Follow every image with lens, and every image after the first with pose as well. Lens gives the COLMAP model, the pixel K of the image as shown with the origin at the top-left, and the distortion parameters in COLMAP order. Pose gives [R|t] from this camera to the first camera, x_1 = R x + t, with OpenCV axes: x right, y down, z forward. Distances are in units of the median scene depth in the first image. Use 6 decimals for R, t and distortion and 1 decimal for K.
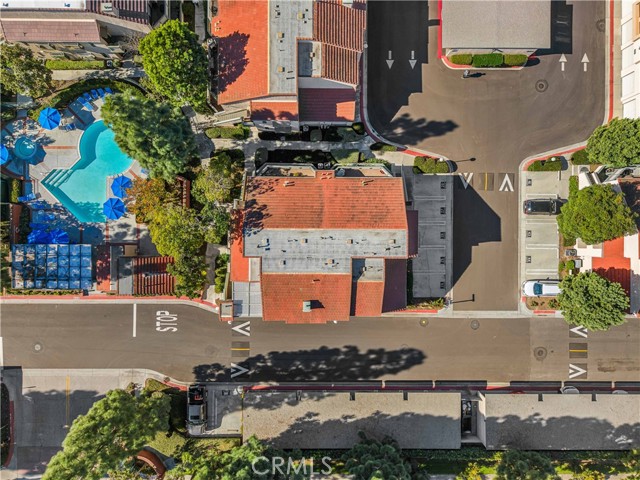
lens RADIAL K [[430.6, 0, 320.7], [0, 430.6, 237.5], [0, 0, 1]] dist [0.008374, -0.004779]
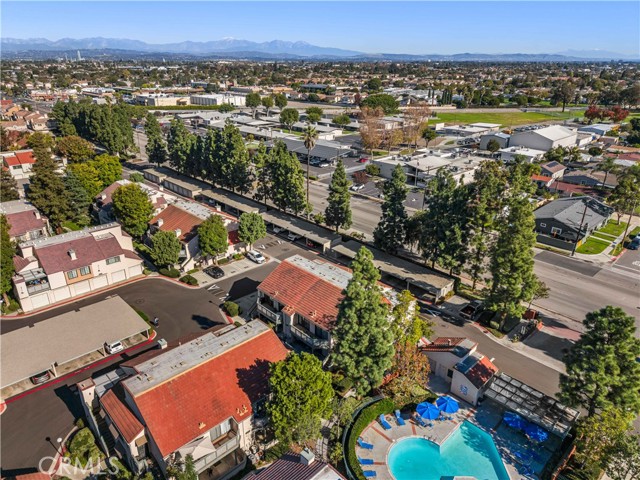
lens RADIAL K [[430.6, 0, 320.7], [0, 430.6, 237.5], [0, 0, 1]] dist [0.008374, -0.004779]
pose [[-0.692518, -0.285041, 0.662700, -0.805106], [0.721286, -0.257182, 0.643121, -0.795334], [-0.012881, 0.923368, 0.383699, 0.256667]]
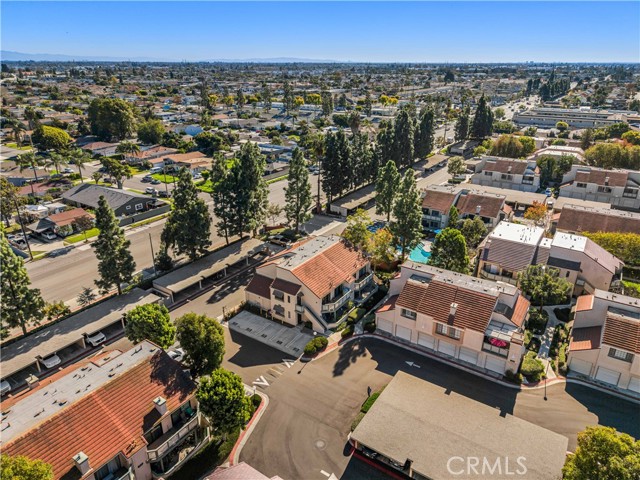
lens RADIAL K [[430.6, 0, 320.7], [0, 430.6, 237.5], [0, 0, 1]] dist [0.008374, -0.004779]
pose [[-0.549799, 0.301181, -0.779109, 1.099105], [-0.835259, -0.207131, 0.509352, -0.731159], [-0.007970, 0.930799, 0.365444, 0.283871]]
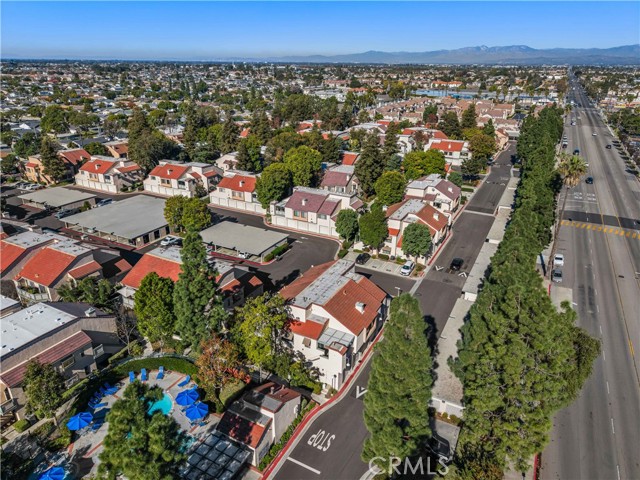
lens RADIAL K [[430.6, 0, 320.7], [0, 430.6, 237.5], [0, 0, 1]] dist [0.008374, -0.004779]
pose [[0.466724, -0.337442, 0.817497, -0.996050], [0.884343, 0.188847, -0.426936, 0.520337], [-0.010315, 0.922209, 0.386554, 0.235872]]
